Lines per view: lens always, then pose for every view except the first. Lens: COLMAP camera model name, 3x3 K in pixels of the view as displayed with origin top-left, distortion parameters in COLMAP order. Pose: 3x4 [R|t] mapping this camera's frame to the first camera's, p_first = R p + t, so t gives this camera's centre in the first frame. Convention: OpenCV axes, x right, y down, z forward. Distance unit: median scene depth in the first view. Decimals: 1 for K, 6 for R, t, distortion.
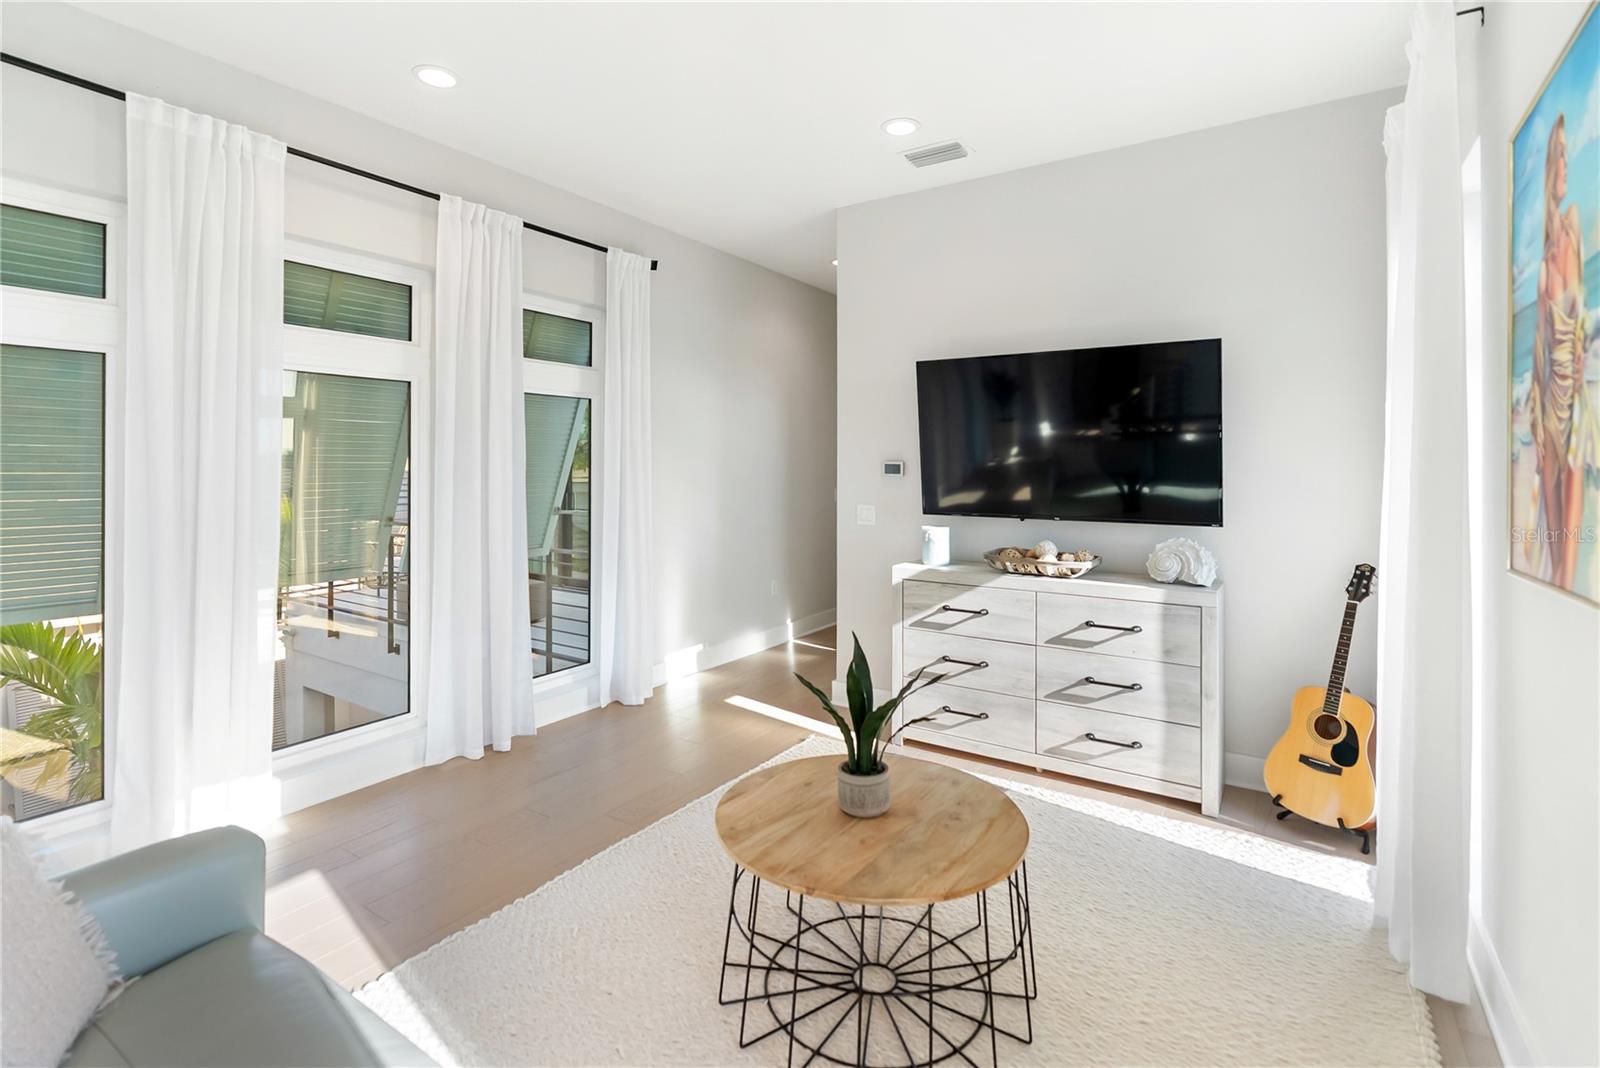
lens RADIAL K [[727.8, 0, 811.8], [0, 727.8, 466.8], [0, 0, 1]] dist [-0.003668, 0.000764]
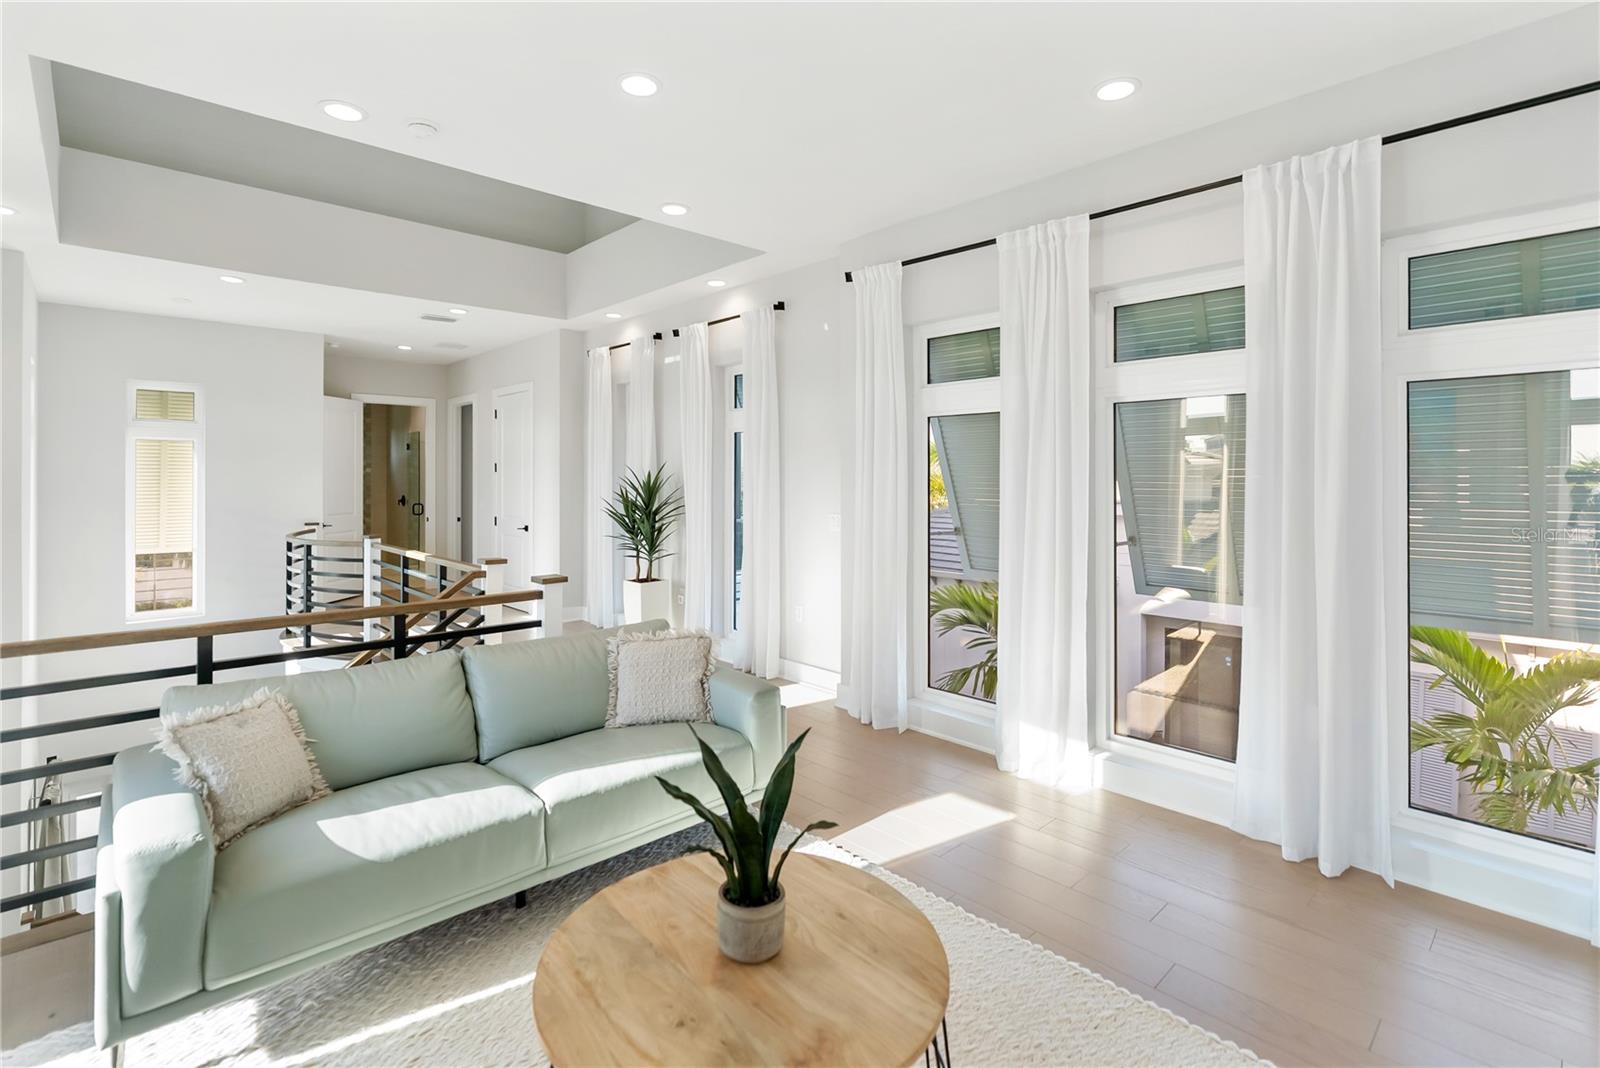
lens RADIAL K [[727.8, 0, 798.2], [0, 727.8, 478.9], [0, 0, 1]] dist [-0.003668, 0.000764]
pose [[-0.218642, -0.007684, -0.975775, 0.613764], [-0.009553, 0.999938, -0.005734, -0.003125], [0.975758, 0.008068, -0.218702, 0.931323]]
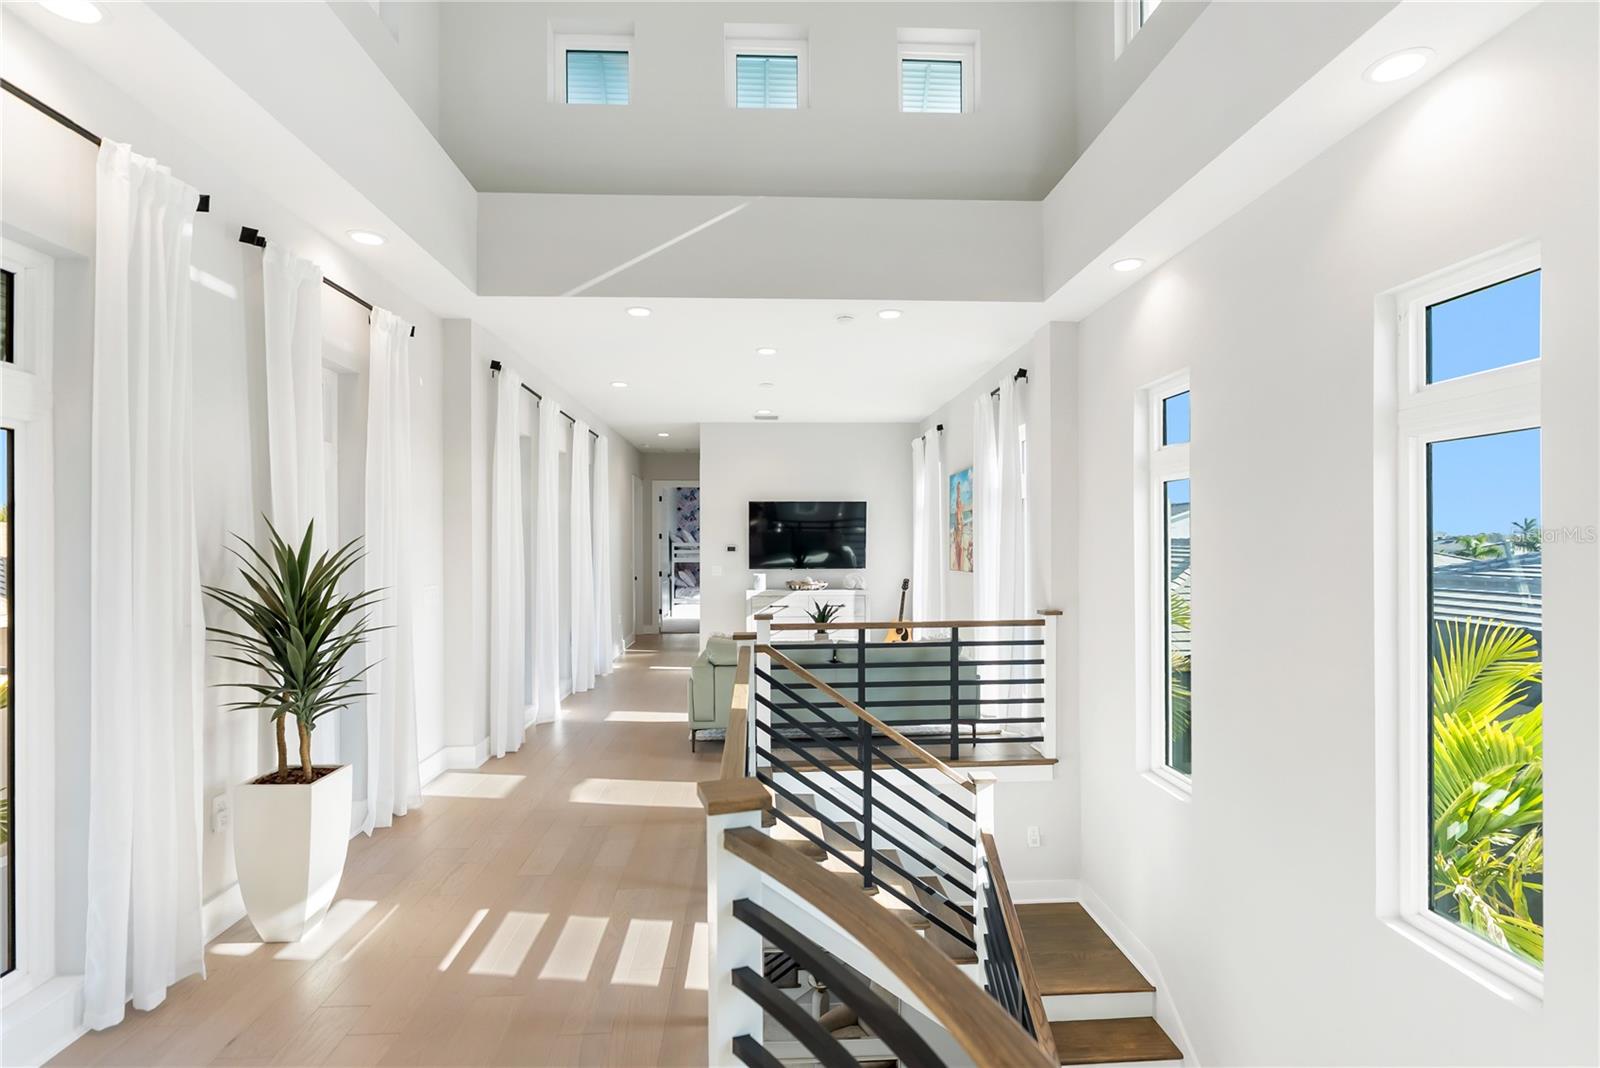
lens RADIAL K [[727.8, 0, 796.5], [0, 727.8, 534.0], [0, 0, 1]] dist [-0.003668, 0.000764]
pose [[0.802523, -0.004888, 0.596601, -1.166146], [0.010493, 0.999927, -0.005921, -0.031037], [-0.596529, 0.011012, 0.802516, -0.963125]]
